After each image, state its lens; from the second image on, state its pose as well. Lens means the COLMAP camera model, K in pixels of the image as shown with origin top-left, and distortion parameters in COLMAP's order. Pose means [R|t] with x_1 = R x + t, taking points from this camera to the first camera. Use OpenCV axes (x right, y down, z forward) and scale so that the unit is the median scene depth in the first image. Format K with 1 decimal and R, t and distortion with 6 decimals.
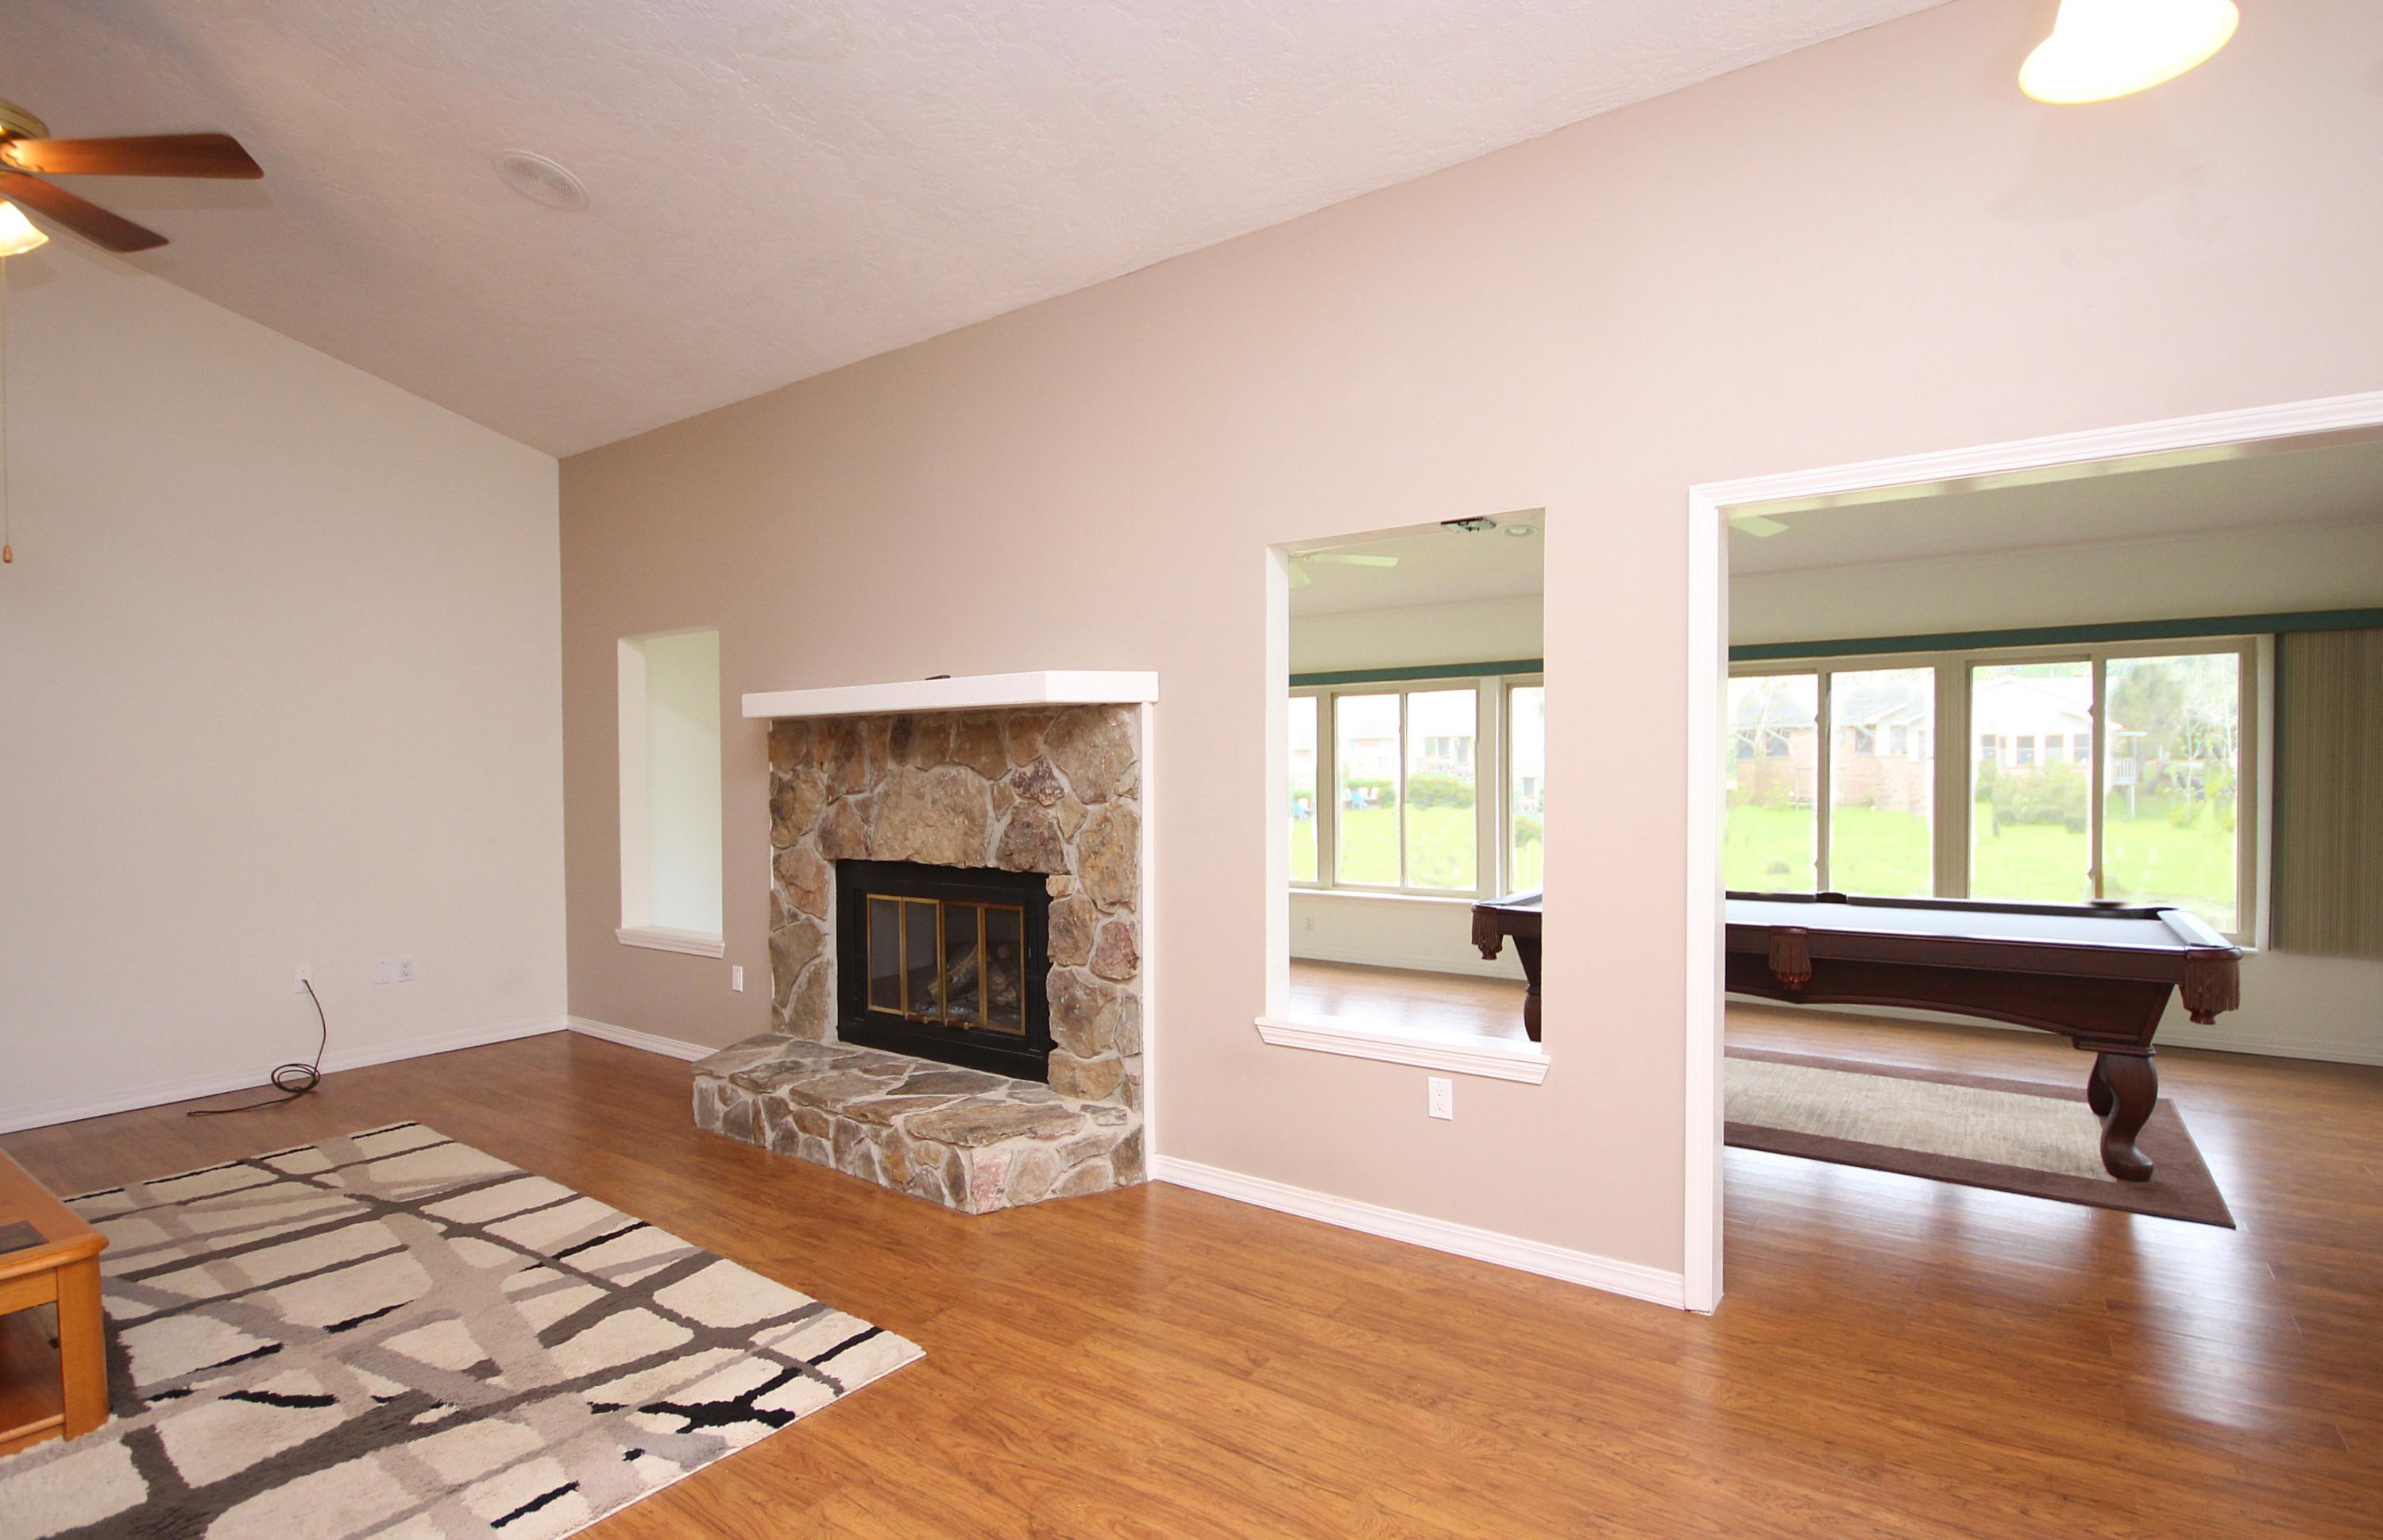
lens RADIAL K [[1147.4, 0, 1217.6], [0, 1147.4, 807.7], [0, 0, 1]] dist [-0.011550, -0.001564]
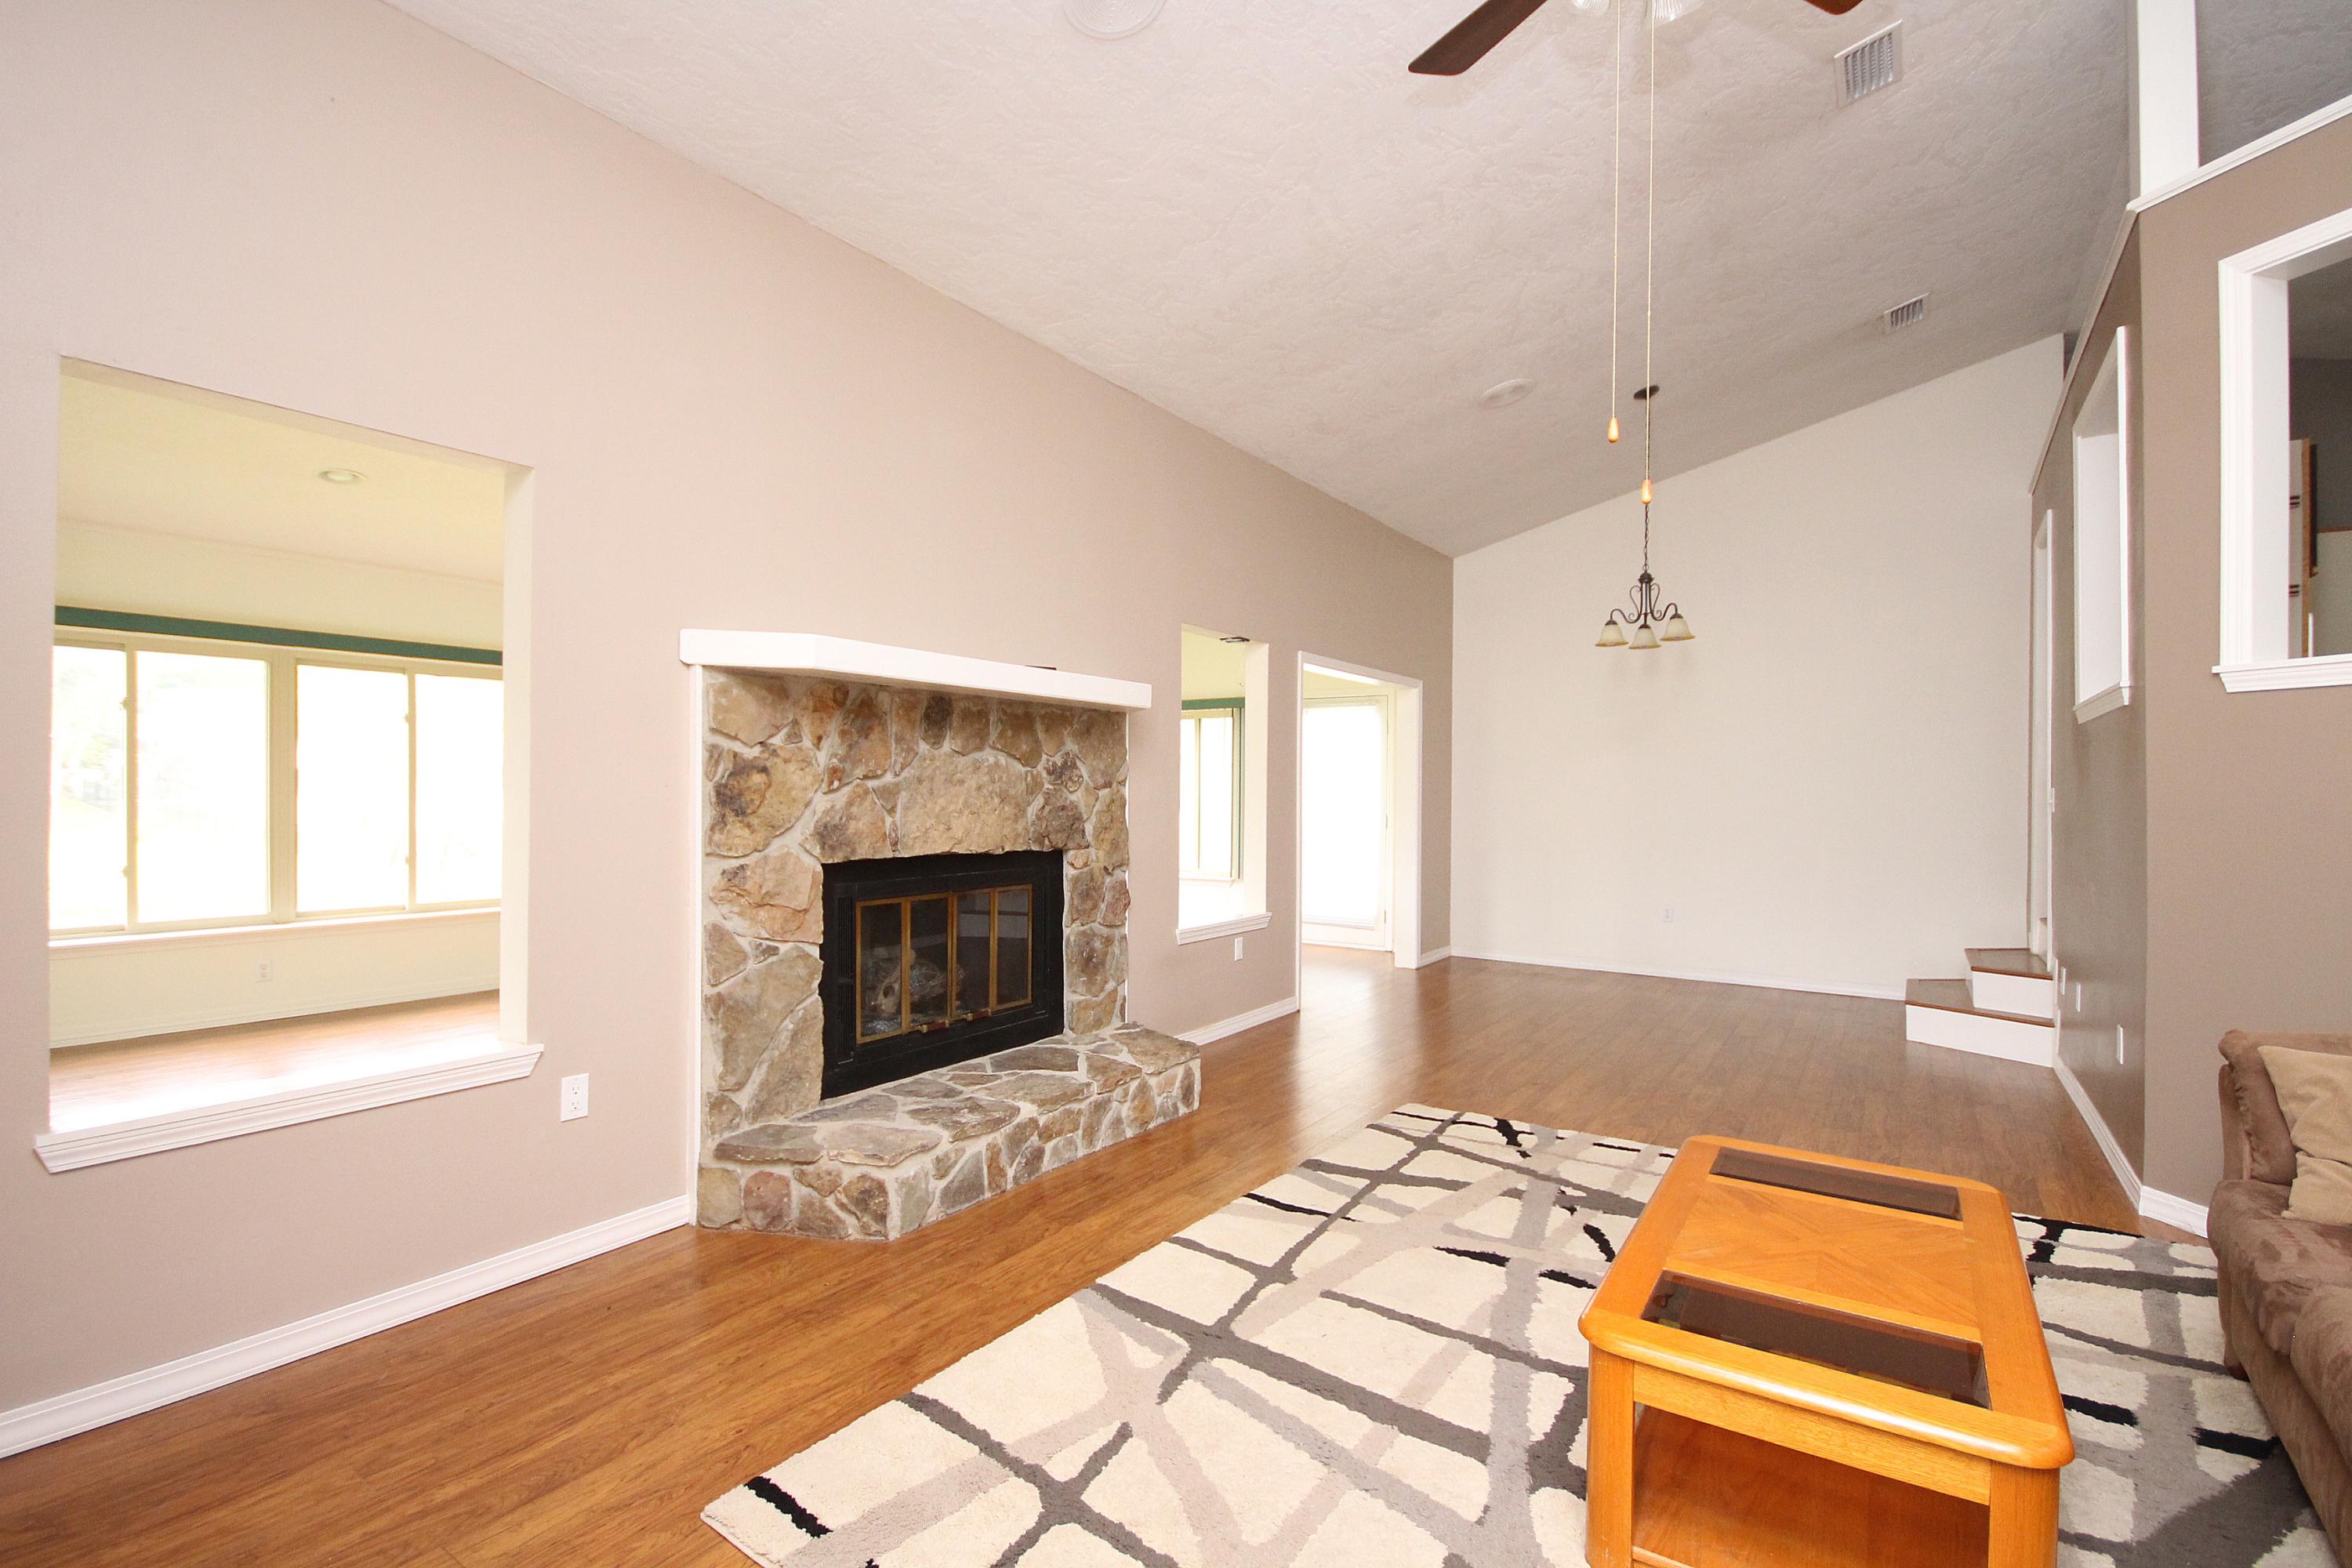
lens RADIAL K [[1071.8, 0, 1178.7], [0, 1071.8, 786.1], [0, 0, 1]] dist [-0.003515, -0.000649]
pose [[-0.007748, 0.009897, 0.999921, -1.236681], [0.021935, 0.999712, -0.009725, 0.006489], [-0.999729, 0.021858, -0.007963, 0.897848]]
